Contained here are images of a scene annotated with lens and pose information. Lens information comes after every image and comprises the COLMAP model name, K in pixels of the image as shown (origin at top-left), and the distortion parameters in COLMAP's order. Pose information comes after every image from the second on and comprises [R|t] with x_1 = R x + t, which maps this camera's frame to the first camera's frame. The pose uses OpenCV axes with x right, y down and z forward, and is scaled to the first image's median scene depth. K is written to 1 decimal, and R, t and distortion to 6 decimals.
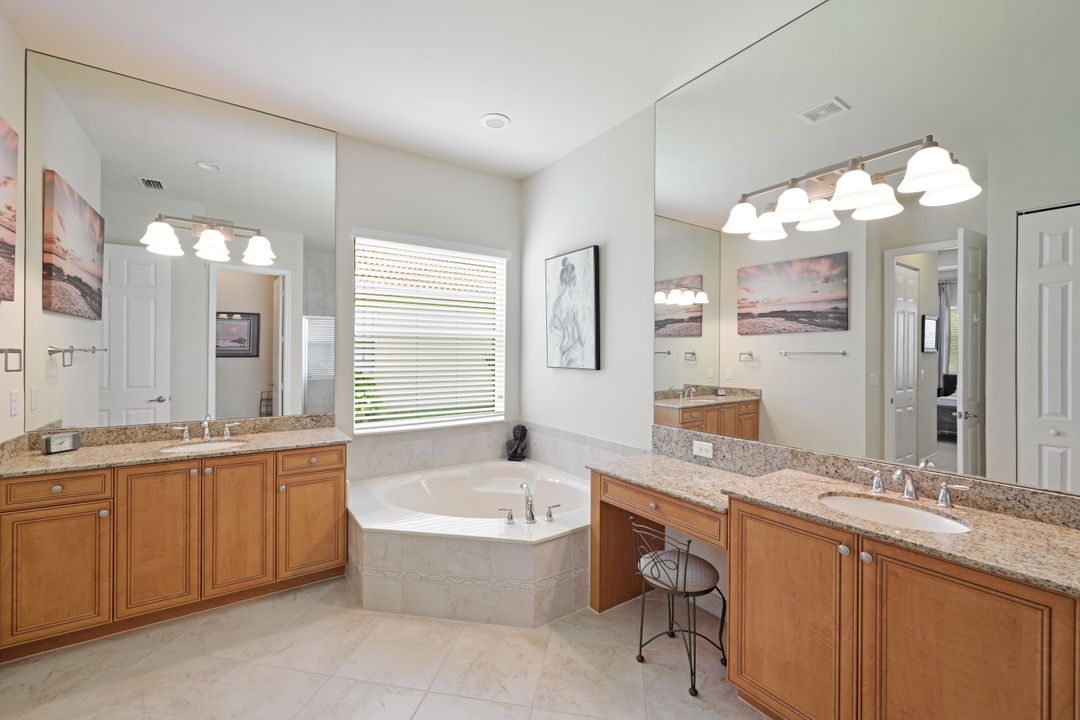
lens RADIAL K [[450.1, 0, 536.7], [0, 450.1, 355.2], [0, 0, 1]] dist [-0.000644, 0.000421]
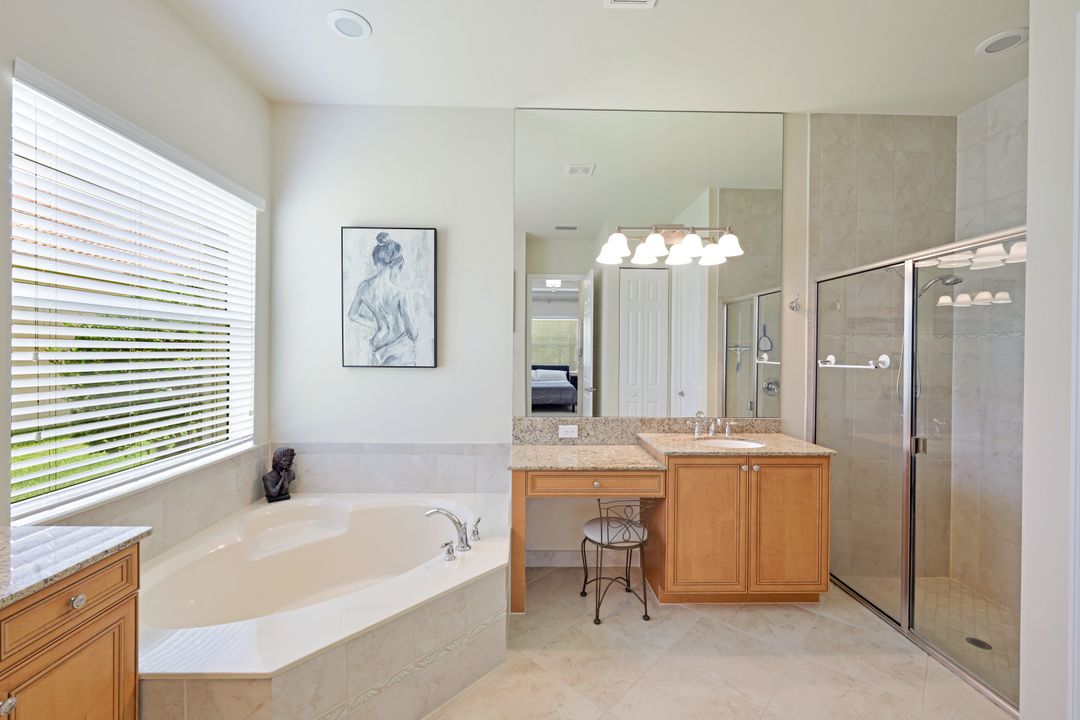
lens RADIAL K [[450.1, 0, 536.7], [0, 450.1, 355.2], [0, 0, 1]] dist [-0.000644, 0.000421]
pose [[0.537451, -0.008391, 0.843253, -0.513718], [-0.000580, 0.999947, 0.010320, -0.001221], [-0.843295, -0.006036, 0.537417, 0.342523]]
